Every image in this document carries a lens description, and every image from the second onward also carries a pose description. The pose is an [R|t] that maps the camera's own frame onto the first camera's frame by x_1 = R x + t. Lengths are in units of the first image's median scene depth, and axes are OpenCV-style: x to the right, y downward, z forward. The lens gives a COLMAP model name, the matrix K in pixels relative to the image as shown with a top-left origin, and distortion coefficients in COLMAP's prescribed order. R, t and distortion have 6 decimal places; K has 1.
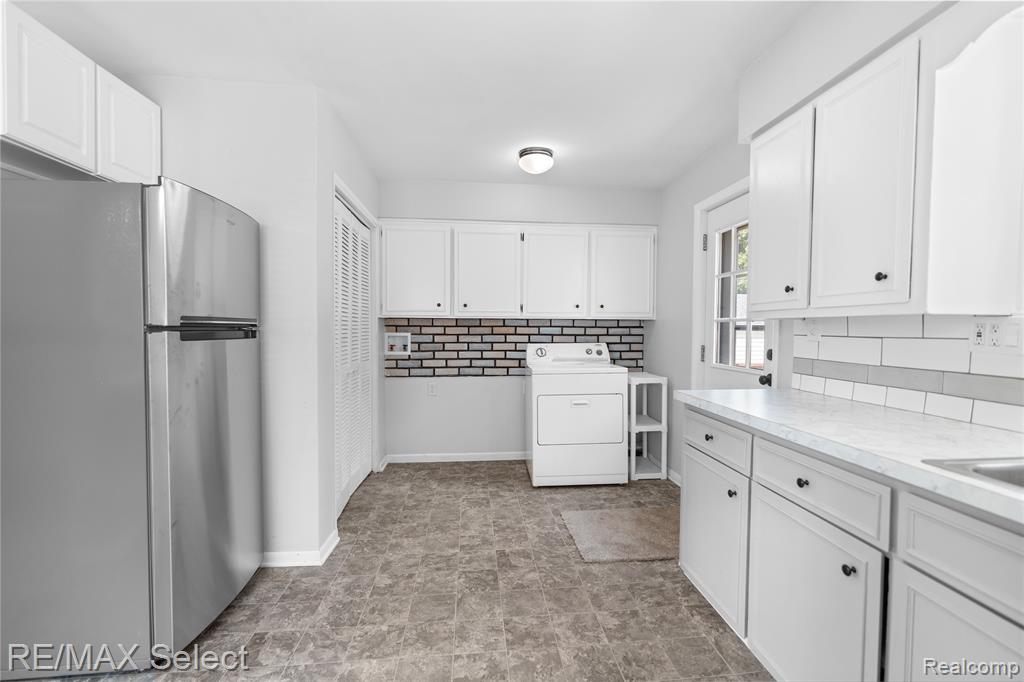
lens RADIAL K [[458.2, 0, 517.7], [0, 458.2, 340.8], [0, 0, 1]] dist [-0.004762, 0.001081]
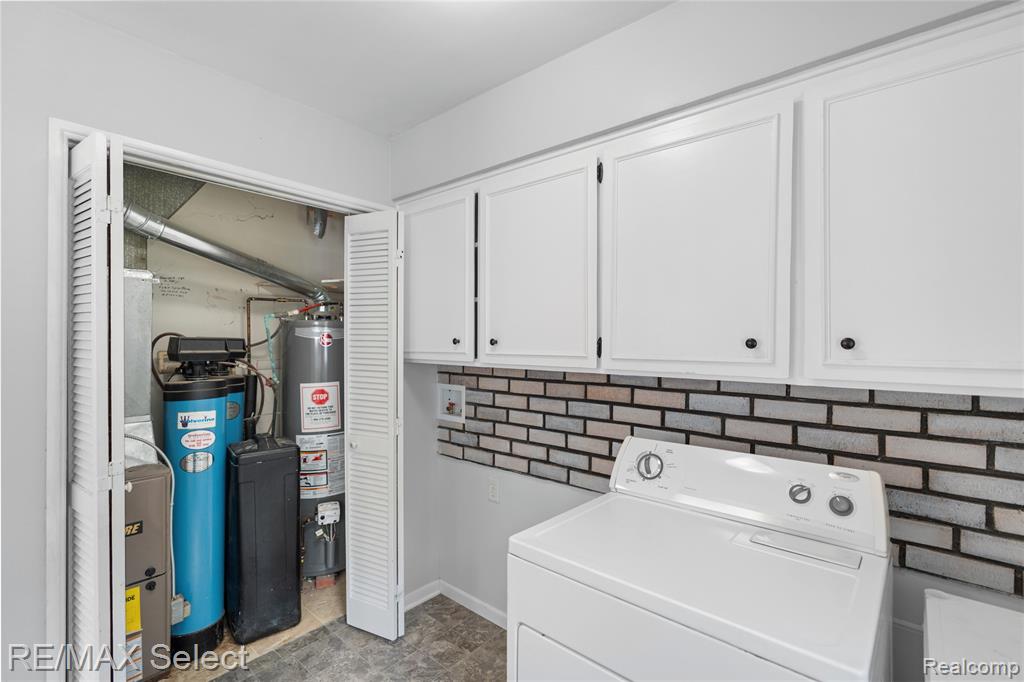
lens RADIAL K [[458.2, 0, 517.7], [0, 458.2, 340.8], [0, 0, 1]] dist [-0.004762, 0.001081]
pose [[0.692879, 0.000150, -0.721054, 0.235863], [-0.021639, 0.999554, -0.020586, -0.064622], [0.720729, 0.029866, 0.692573, 0.634840]]
